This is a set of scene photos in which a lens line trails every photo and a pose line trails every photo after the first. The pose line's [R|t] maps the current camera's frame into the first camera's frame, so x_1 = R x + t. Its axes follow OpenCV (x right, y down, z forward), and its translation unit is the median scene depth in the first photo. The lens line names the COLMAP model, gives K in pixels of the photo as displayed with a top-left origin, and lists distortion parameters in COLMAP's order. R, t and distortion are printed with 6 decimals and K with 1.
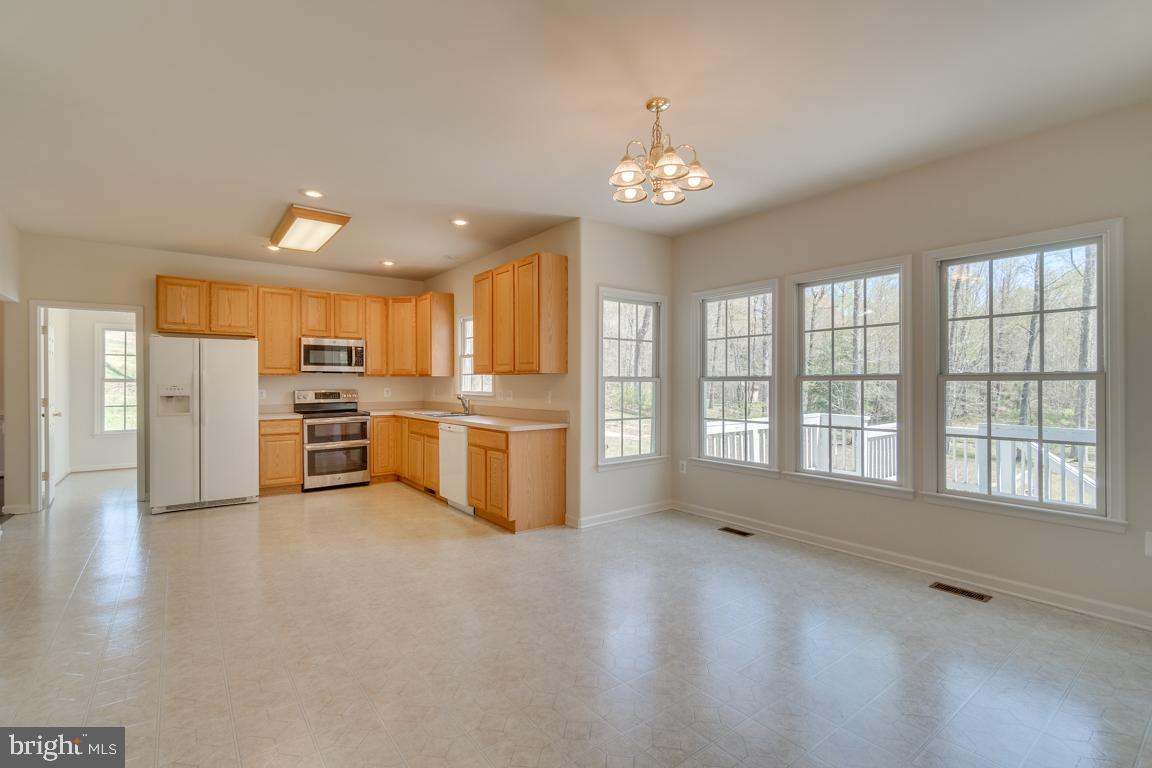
lens RADIAL K [[562.4, 0, 576.0], [0, 562.4, 384.0], [0, 0, 1]] dist [0.056167, -0.000168]
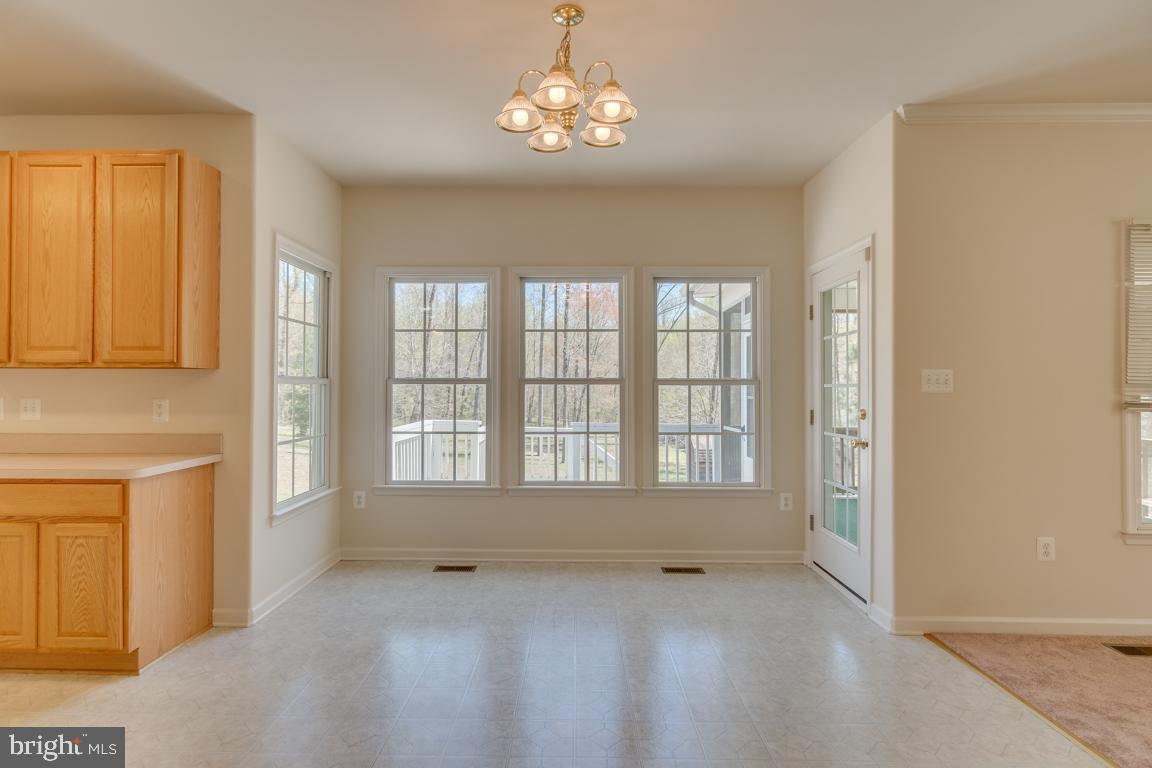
lens RADIAL K [[575.9, 0, 576.0], [0, 575.9, 384.0], [0, 0, 1]] dist [-0.017898, -0.000142]
pose [[0.616867, 0.006647, 0.787039, -0.231943], [-0.002702, 0.999976, -0.006328, -0.000486], [-0.787063, 0.001777, 0.616871, 0.305699]]
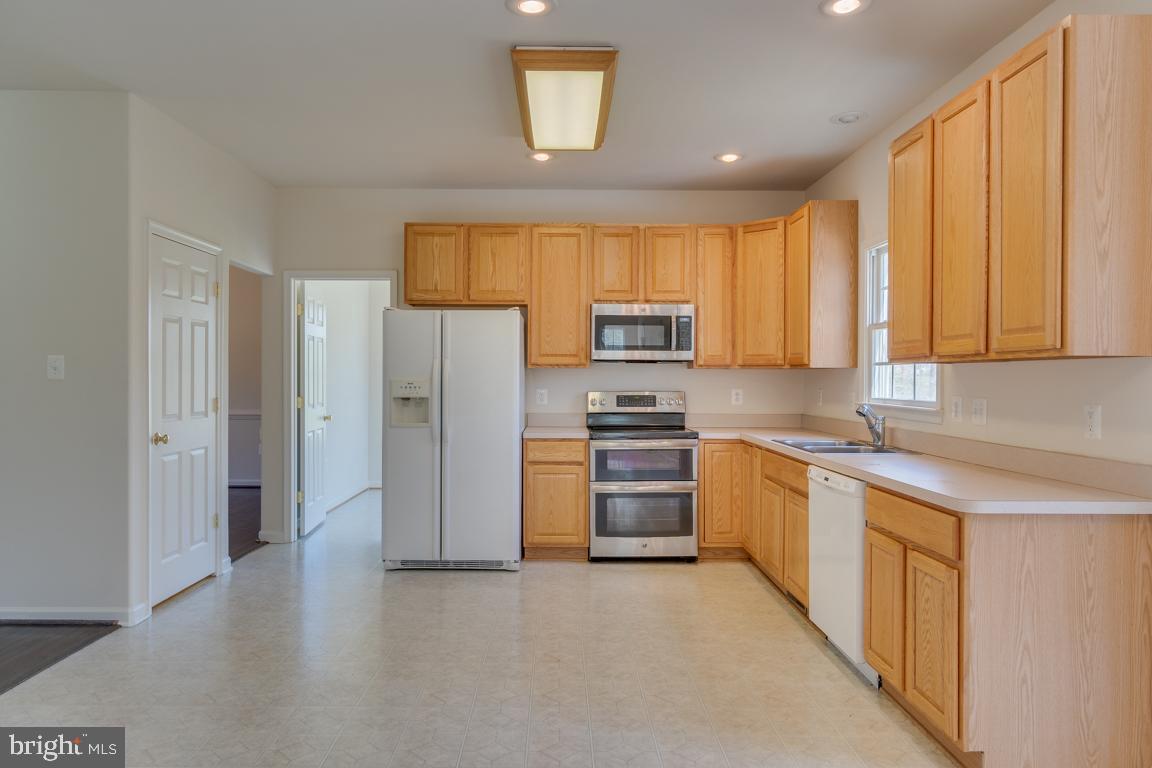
lens RADIAL K [[757.6, 0, 556.7], [0, 757.6, 382.5], [0, 0, 1]] dist [-0.000927, 0.000547]
pose [[0.794228, 0.008737, -0.607558, -0.025298], [-0.007077, 0.999962, 0.005128, -0.002375], [0.607579, 0.000227, 0.794259, 0.369884]]
